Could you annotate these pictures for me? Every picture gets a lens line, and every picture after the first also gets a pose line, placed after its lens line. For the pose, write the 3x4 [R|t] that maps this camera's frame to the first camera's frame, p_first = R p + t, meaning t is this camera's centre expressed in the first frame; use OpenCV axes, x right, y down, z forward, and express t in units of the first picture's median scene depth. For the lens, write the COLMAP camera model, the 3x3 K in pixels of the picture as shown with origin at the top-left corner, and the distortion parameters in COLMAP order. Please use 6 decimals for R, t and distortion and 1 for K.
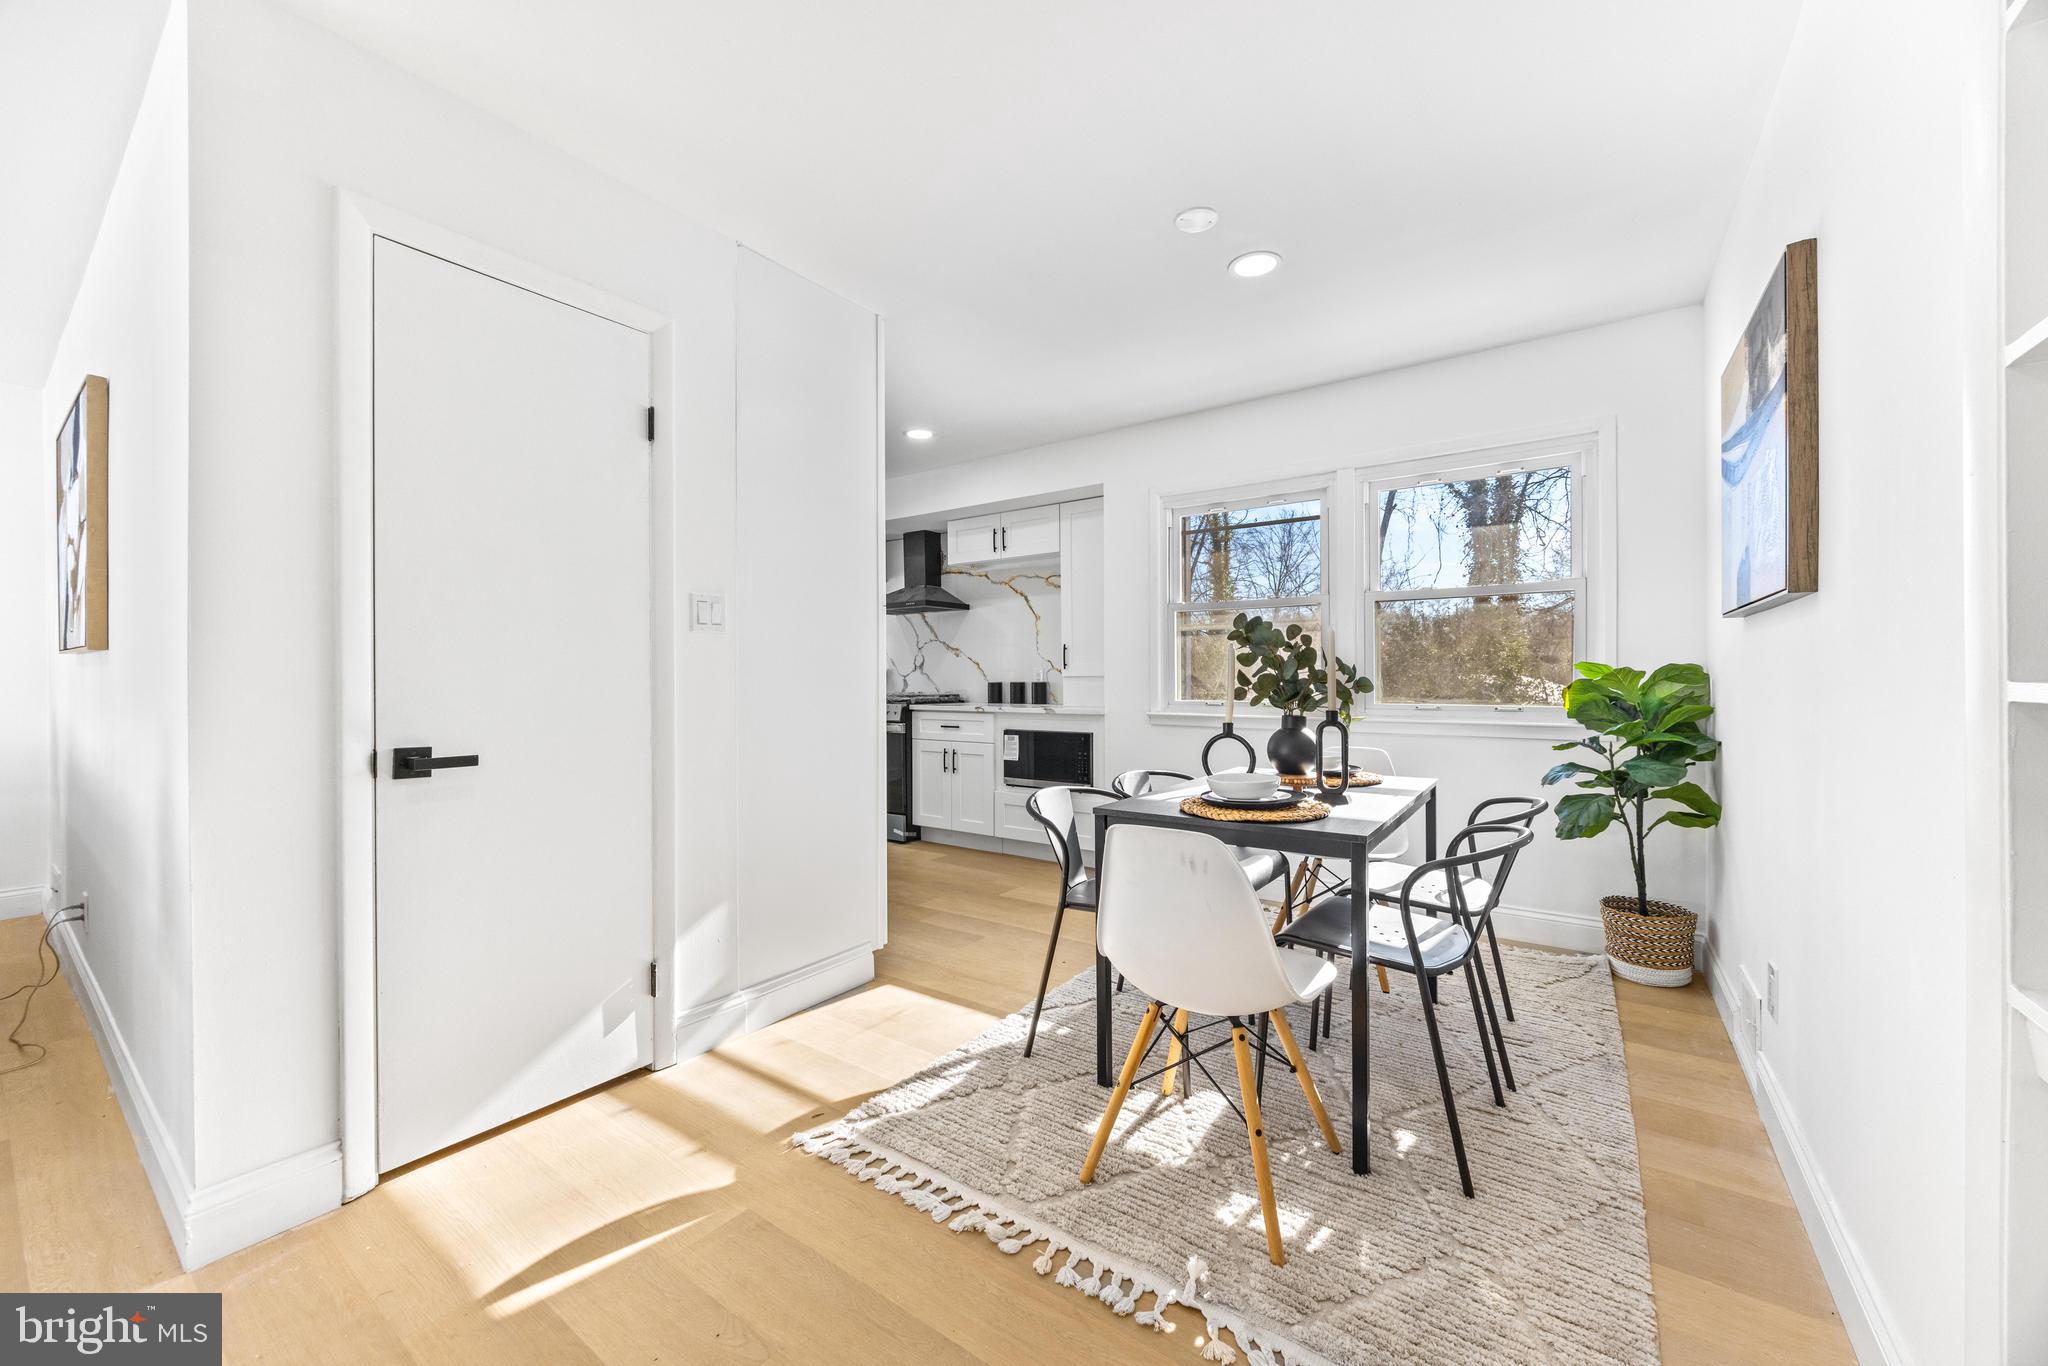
lens RADIAL K [[782.9, 0, 1016.0], [0, 782.9, 678.4], [0, 0, 1]] dist [-0.005616, 0.001072]
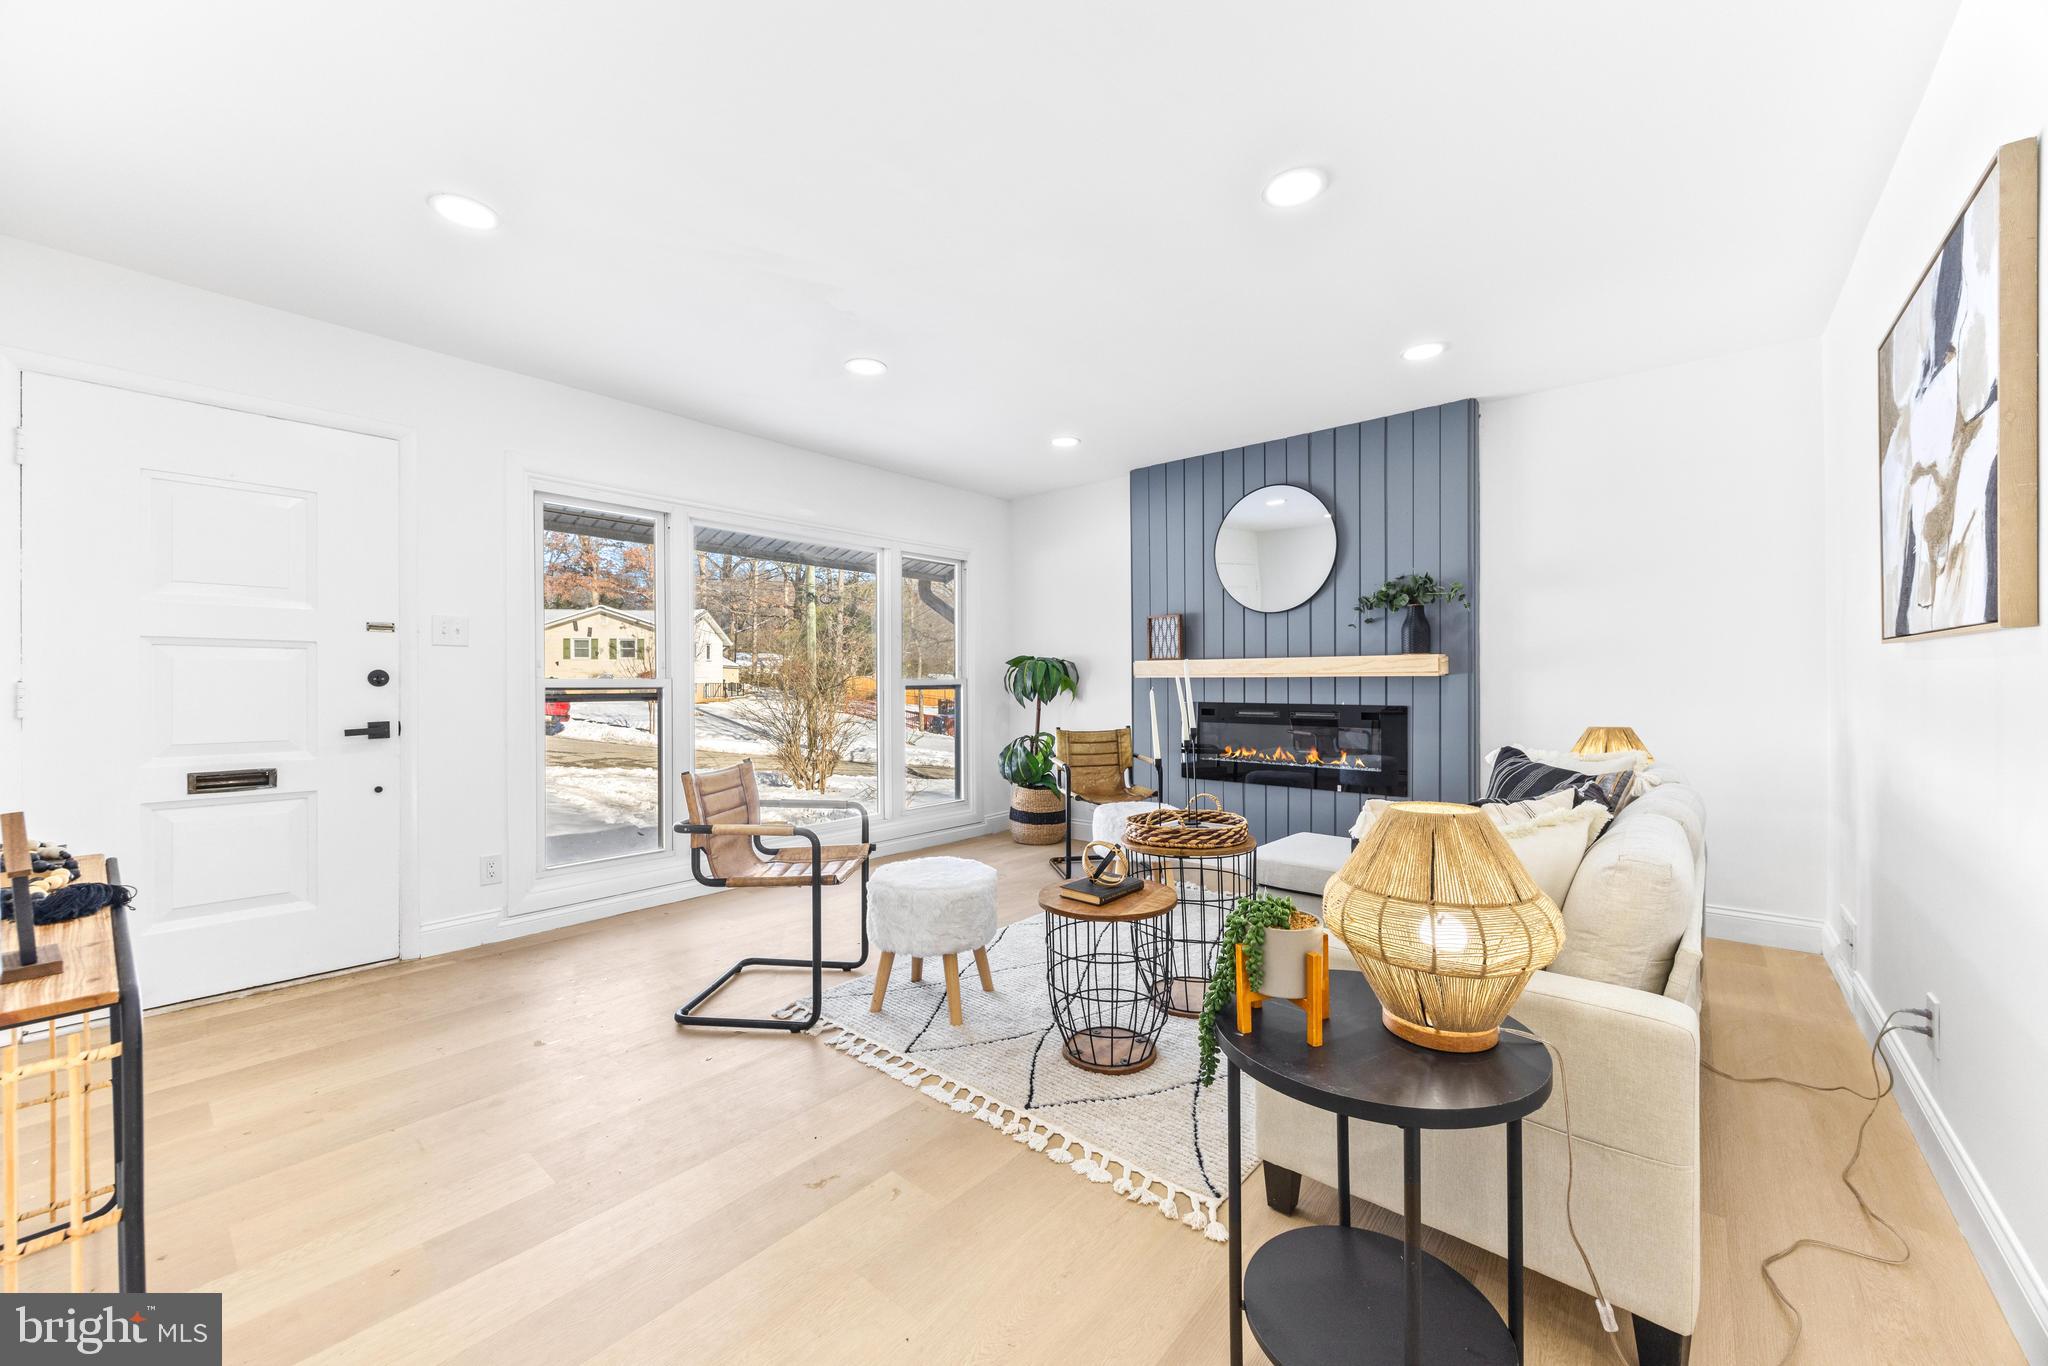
lens RADIAL K [[782.9, 0, 1012.2], [0, 782.9, 682.2], [0, 0, 1]] dist [-0.005616, 0.001072]
pose [[-0.083018, 0.002312, -0.996545, -0.243631], [0.001955, 0.999996, 0.002157, 0.001021], [0.996546, -0.001770, -0.083023, 0.139451]]
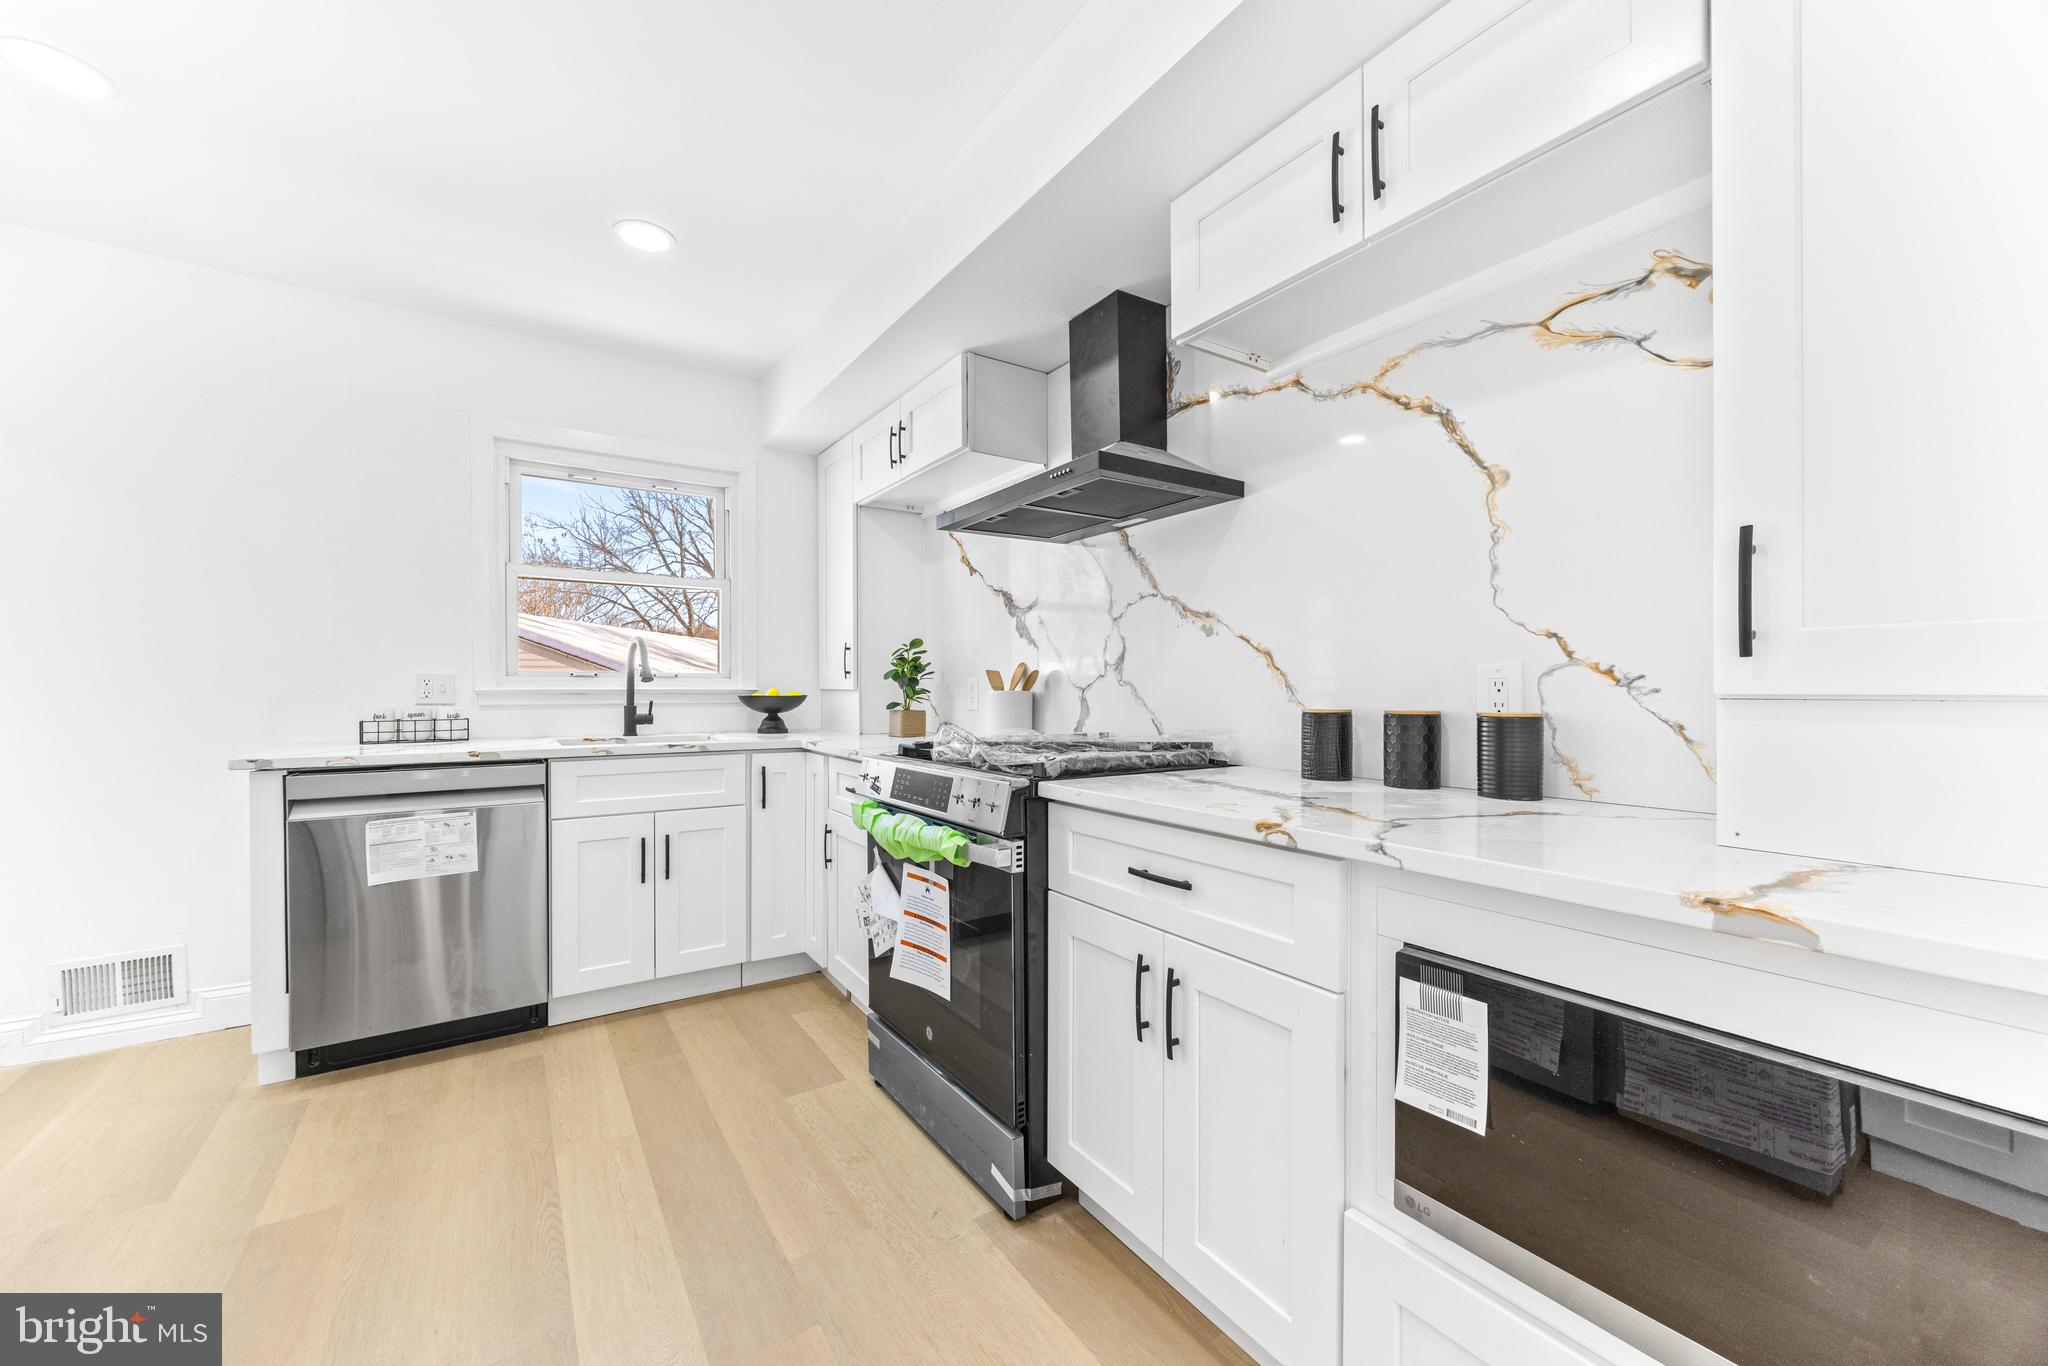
lens RADIAL K [[782.9, 0, 1027.5], [0, 782.9, 695.6], [0, 0, 1]] dist [-0.005616, 0.001072]
pose [[0.940276, 0.007697, -0.340327, -0.035650], [-0.005622, 0.999959, 0.007084, -0.002794], [0.340368, -0.004748, 0.940280, 0.730634]]
